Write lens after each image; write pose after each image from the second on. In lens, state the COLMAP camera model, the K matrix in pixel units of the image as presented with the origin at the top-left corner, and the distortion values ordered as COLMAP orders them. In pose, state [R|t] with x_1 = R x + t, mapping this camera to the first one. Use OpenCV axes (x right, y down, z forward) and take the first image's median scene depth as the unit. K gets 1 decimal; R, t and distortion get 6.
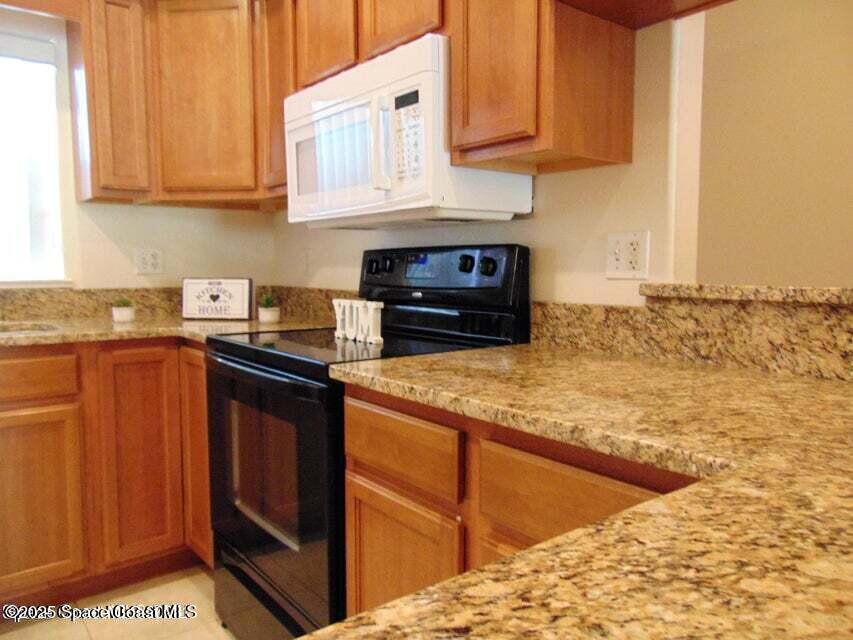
lens RADIAL K [[632.6, 0, 425.2], [0, 632.6, 317.5], [0, 0, 1]] dist [-0.042419, 0.079127]
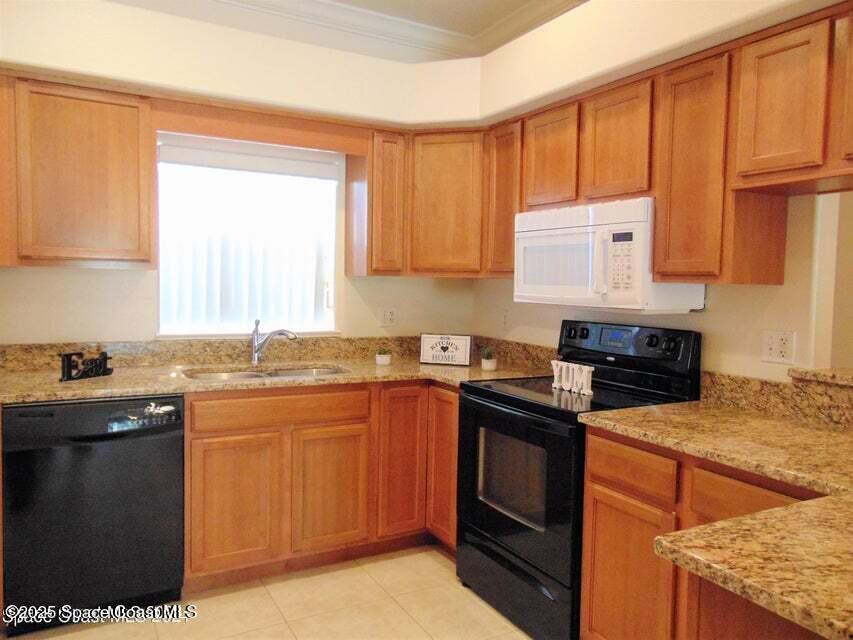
lens RADIAL K [[632.6, 0, 425.2], [0, 632.6, 317.5], [0, 0, 1]] dist [-0.042419, 0.079127]
pose [[0.986054, 0.027993, -0.164052, -0.247147], [-0.032341, 0.999191, -0.023891, -0.104090], [0.163251, 0.028863, 0.986162, -0.569089]]
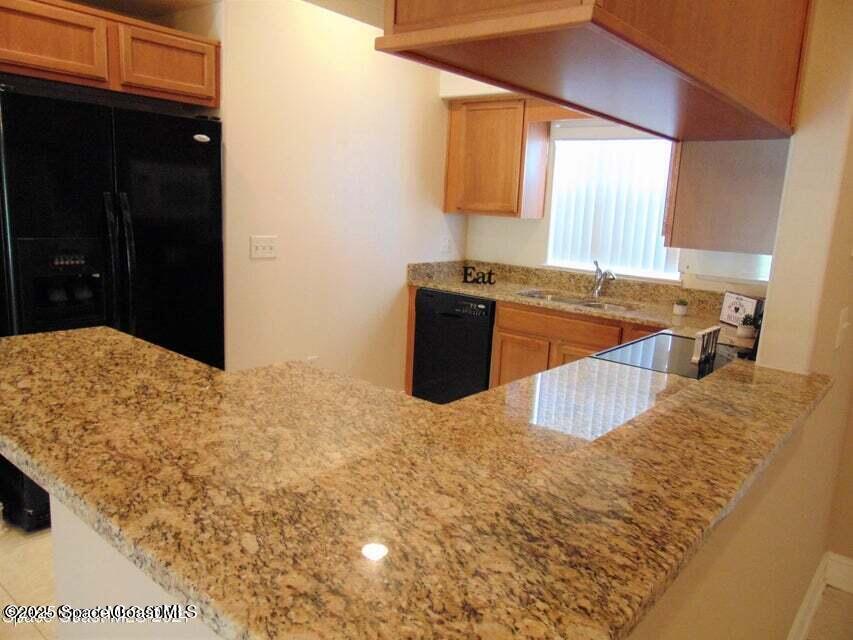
lens RADIAL K [[632.6, 0, 425.2], [0, 632.6, 317.5], [0, 0, 1]] dist [-0.042419, 0.079127]
pose [[0.198691, 0.185166, -0.962411, 1.273465], [-0.128533, 0.978431, 0.161713, -0.229406], [0.971597, 0.091571, 0.218206, 0.152023]]
